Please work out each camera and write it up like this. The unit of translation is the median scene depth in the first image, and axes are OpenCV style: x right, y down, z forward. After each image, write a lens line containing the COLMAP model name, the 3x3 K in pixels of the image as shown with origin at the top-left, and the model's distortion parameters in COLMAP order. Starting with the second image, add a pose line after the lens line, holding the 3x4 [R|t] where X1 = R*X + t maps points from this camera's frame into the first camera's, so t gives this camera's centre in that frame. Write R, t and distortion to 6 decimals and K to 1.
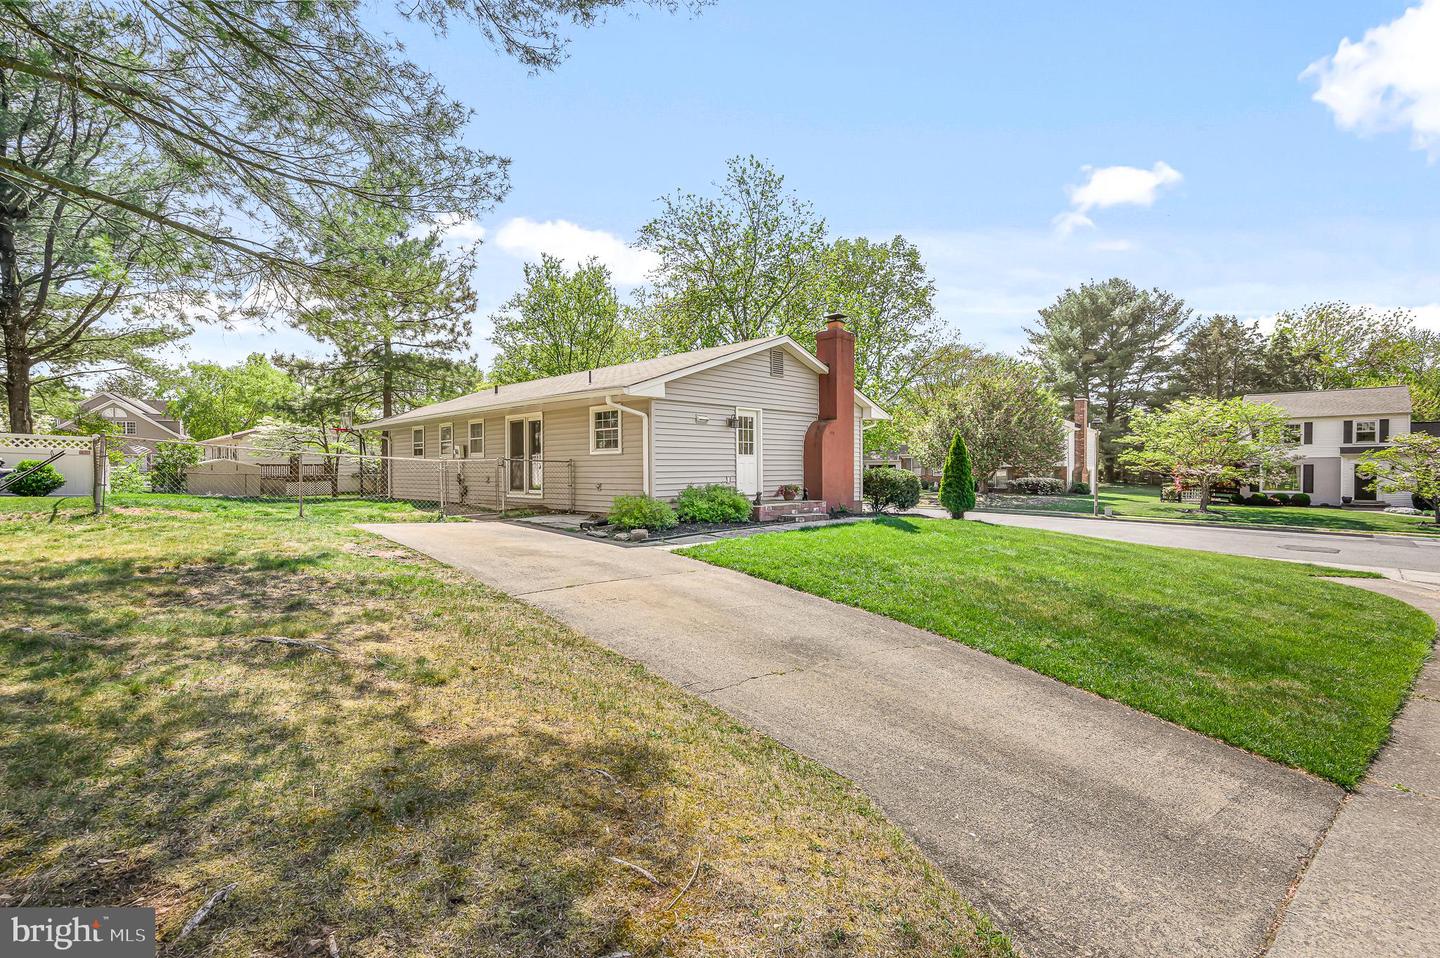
lens RADIAL K [[664.9, 0, 720.0], [0, 664.9, 479.0], [0, 0, 1]] dist [-0.004601, -0.000363]
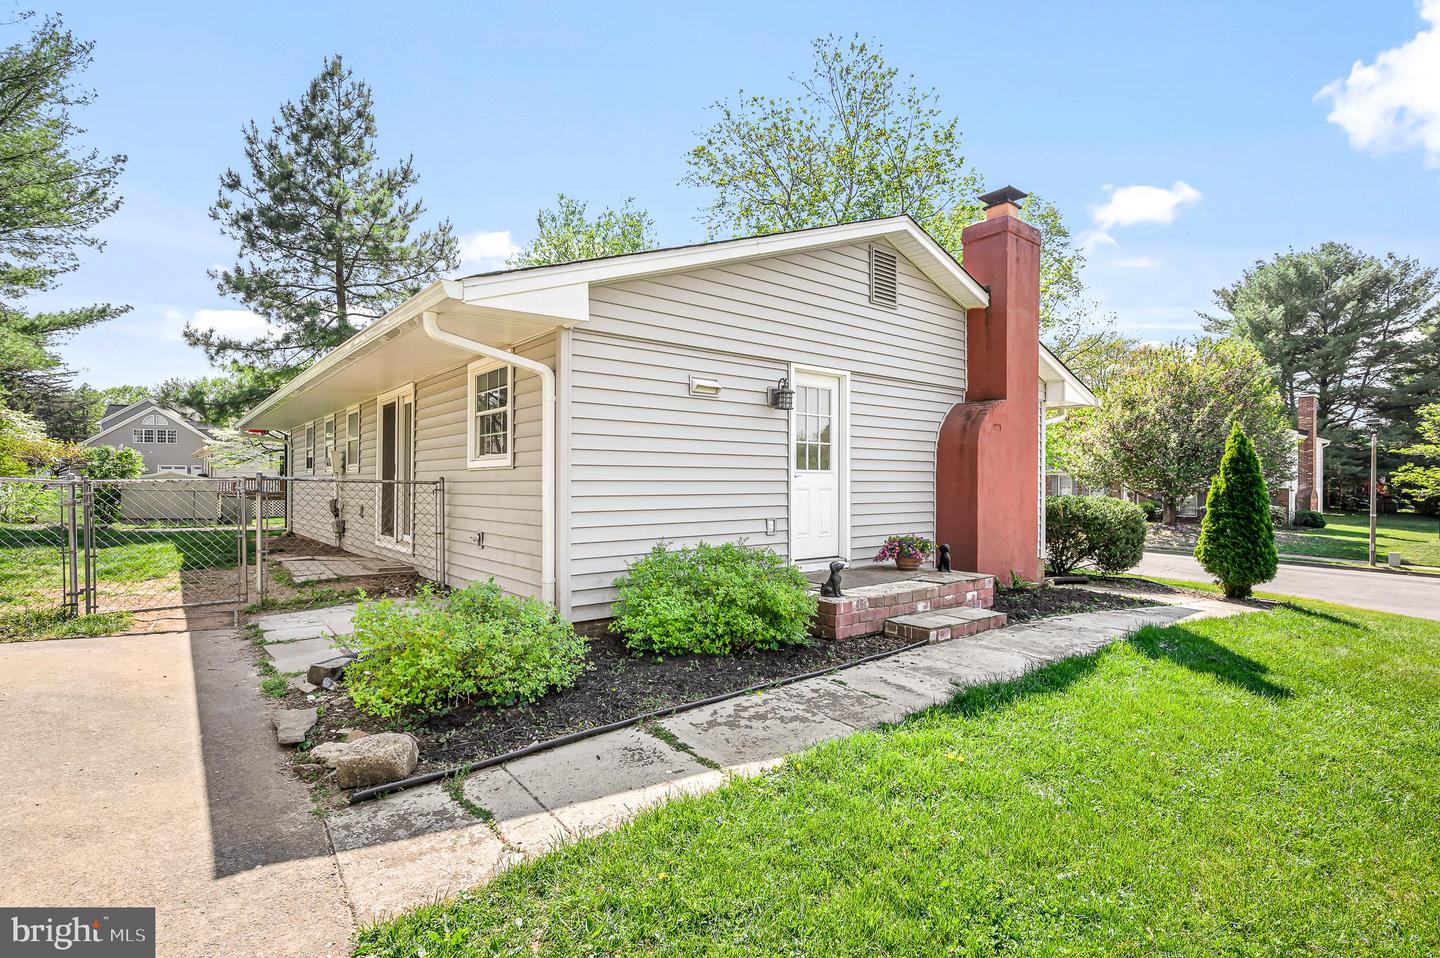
lens RADIAL K [[698.9, 0, 738.9], [0, 698.9, 486.8], [0, 0, 1]] dist [0.002276, 0.000351]
pose [[0.993465, 0.009476, -0.113745, 0.022671], [-0.010638, 0.999897, -0.009617, -0.010465], [0.113643, 0.010764, 0.993463, 0.269733]]
